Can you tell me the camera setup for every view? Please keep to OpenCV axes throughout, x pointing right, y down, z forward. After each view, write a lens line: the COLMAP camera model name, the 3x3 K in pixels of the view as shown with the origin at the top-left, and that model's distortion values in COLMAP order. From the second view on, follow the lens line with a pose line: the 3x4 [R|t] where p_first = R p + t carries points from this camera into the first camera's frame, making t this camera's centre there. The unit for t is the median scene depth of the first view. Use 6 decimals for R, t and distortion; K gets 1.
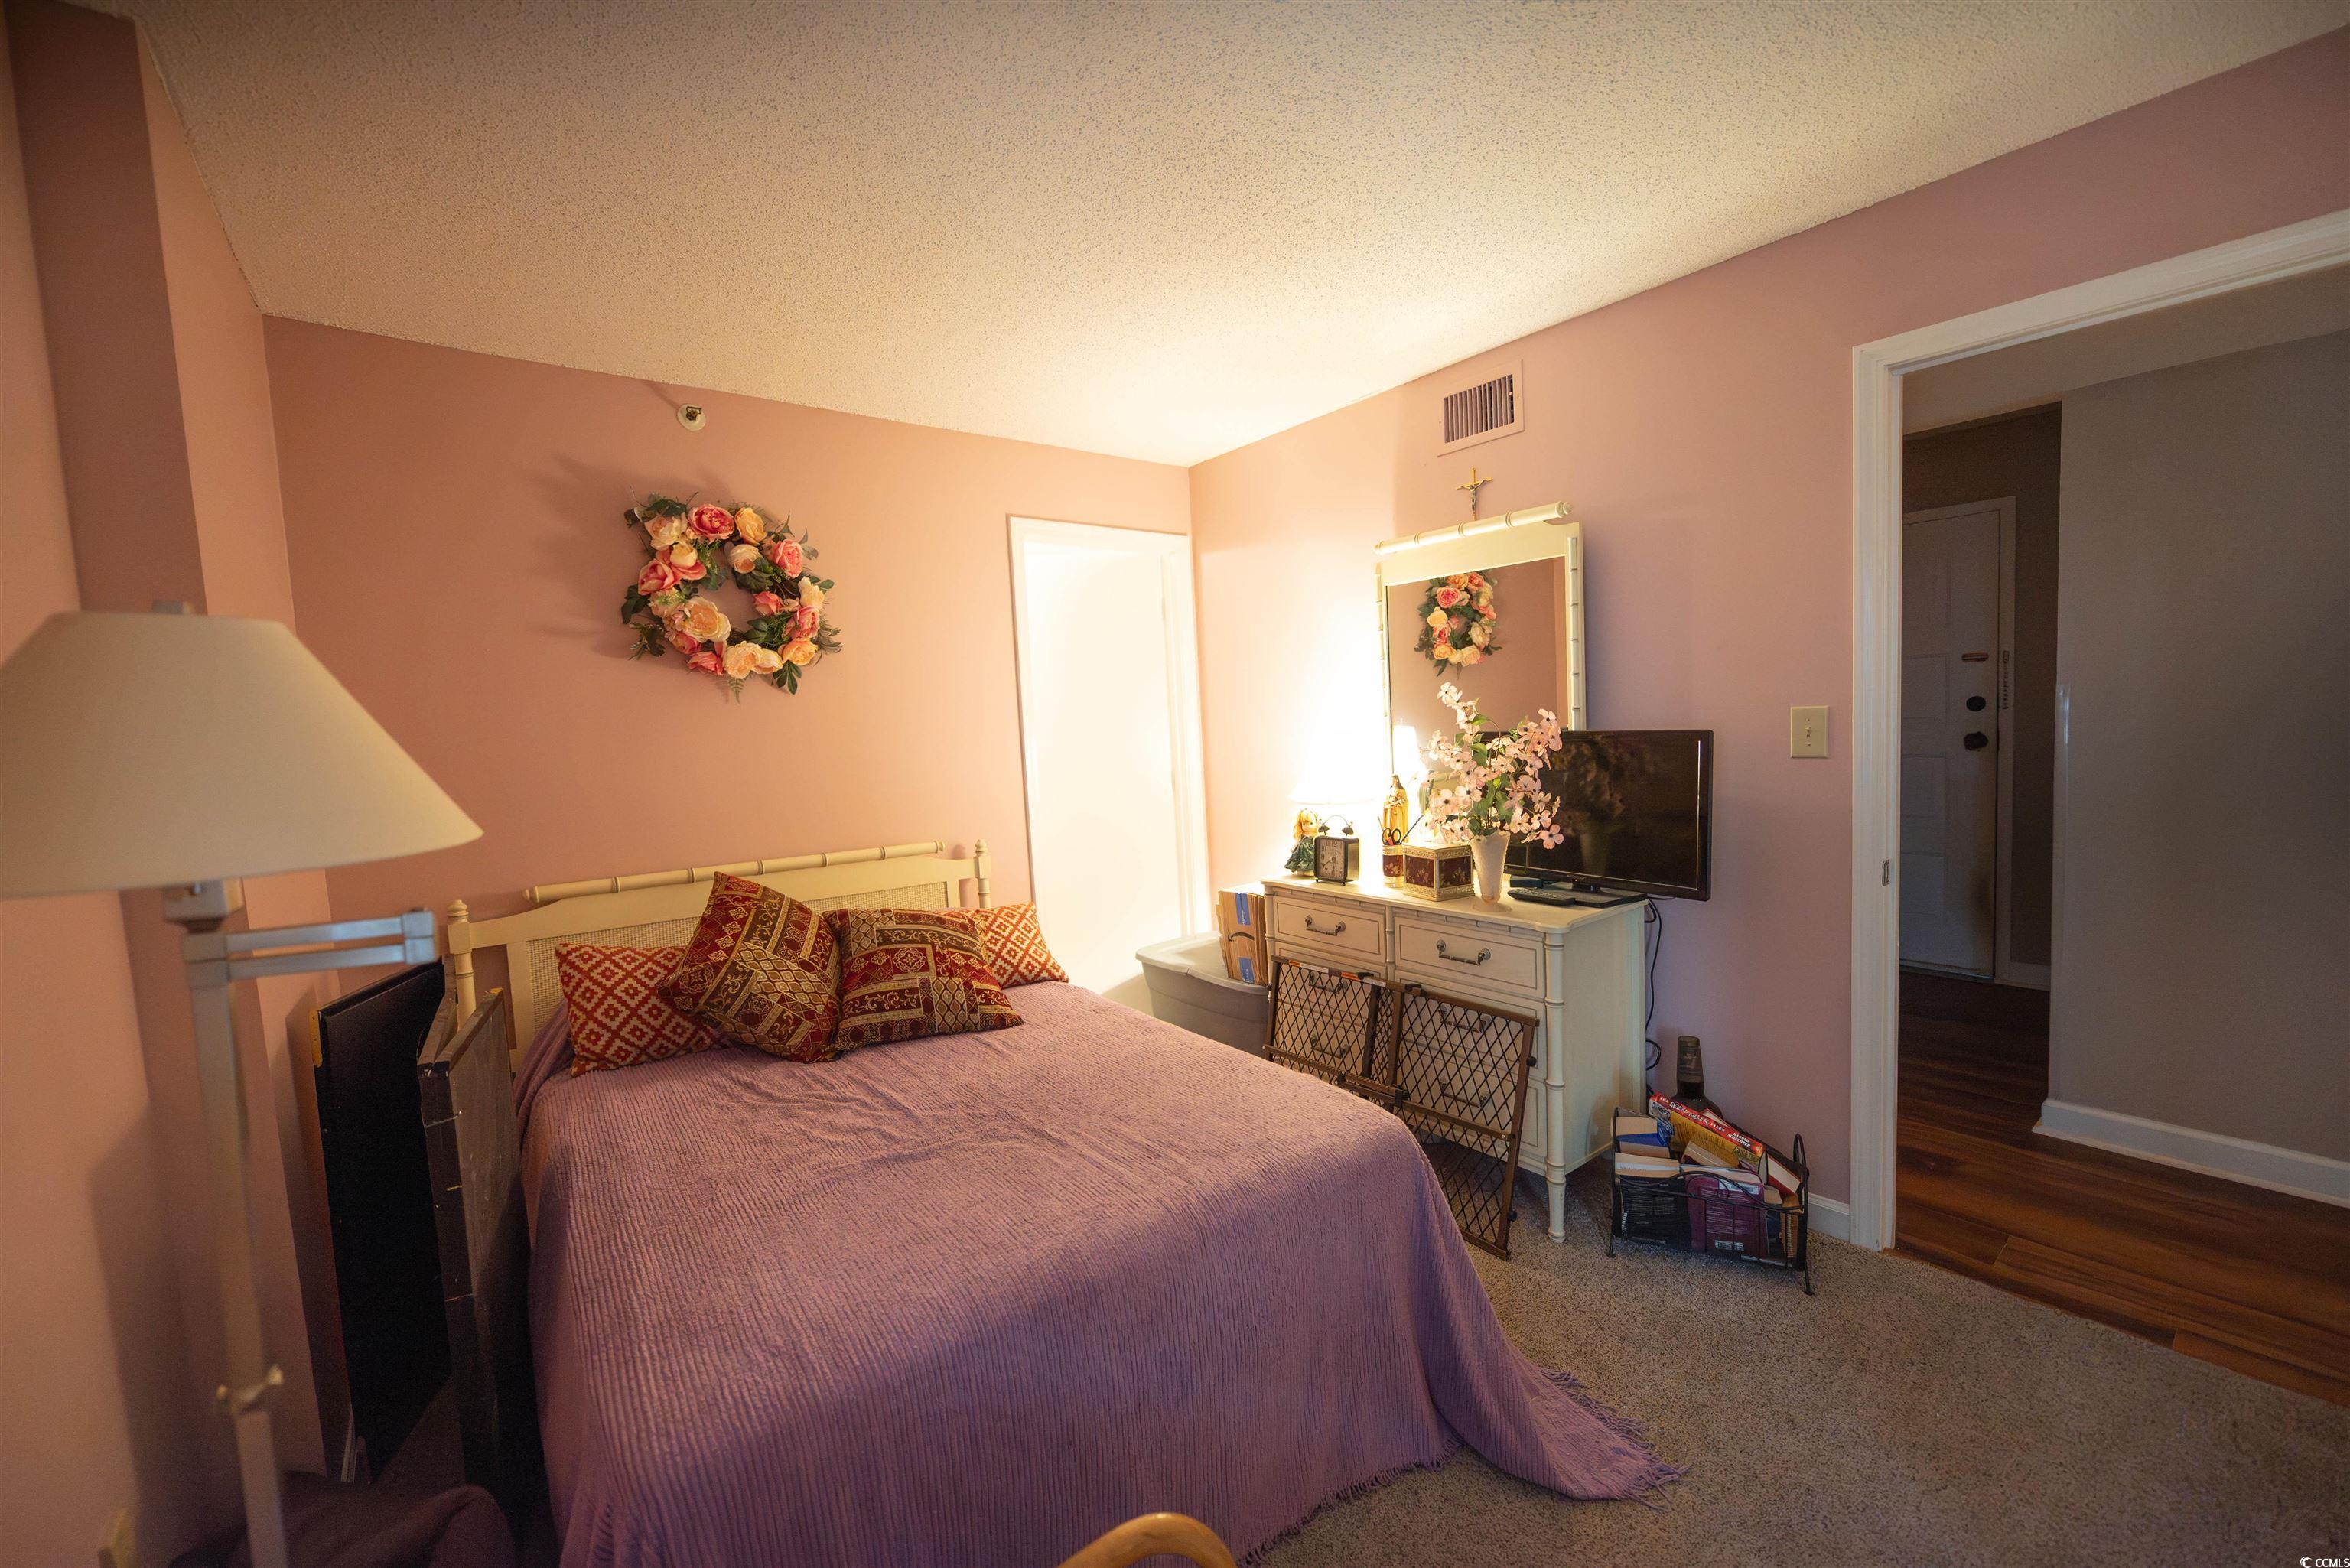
lens RADIAL K [[931.7, 0, 1174.3], [0, 931.7, 780.4], [0, 0, 1]] dist [-0.002043, -0.001745]
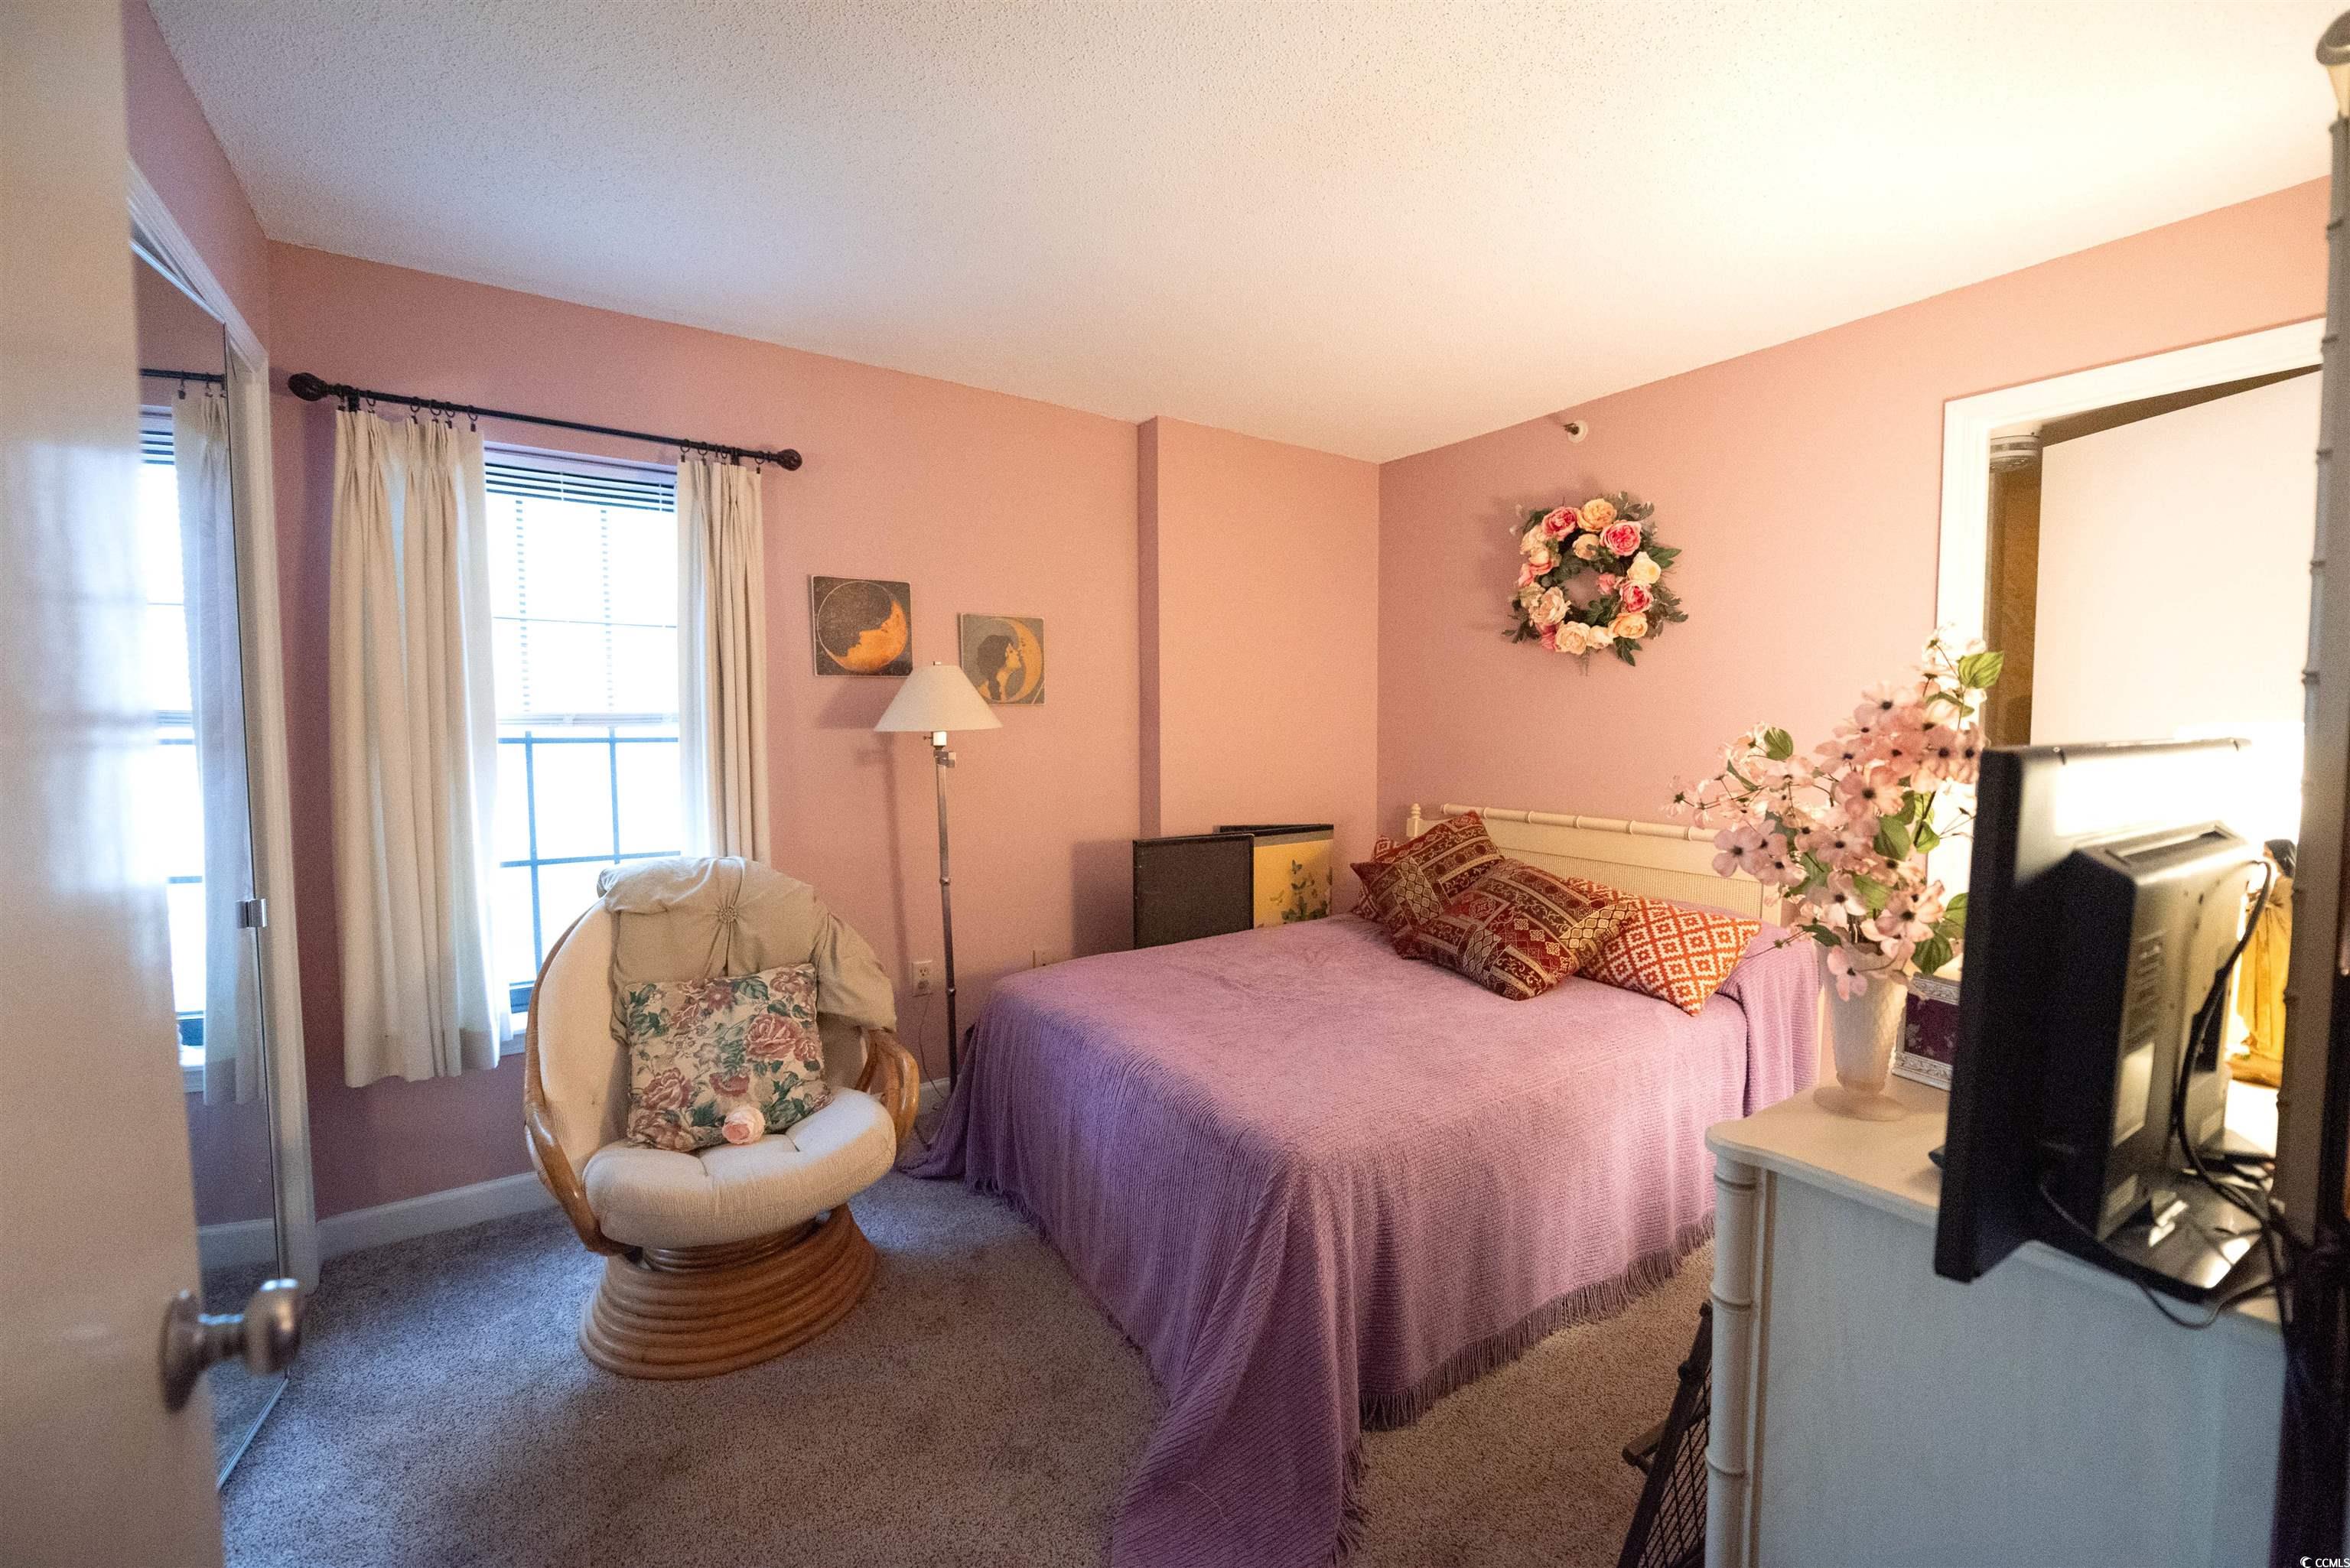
lens RADIAL K [[931.7, 0, 1175.2], [0, 931.7, 783.3], [0, 0, 1]] dist [-0.002043, -0.001745]
pose [[-0.063108, 0.108214, -0.992122, 0.739350], [-0.060793, 0.991841, 0.112050, -0.052640], [0.996153, 0.067385, -0.056015, 0.605078]]
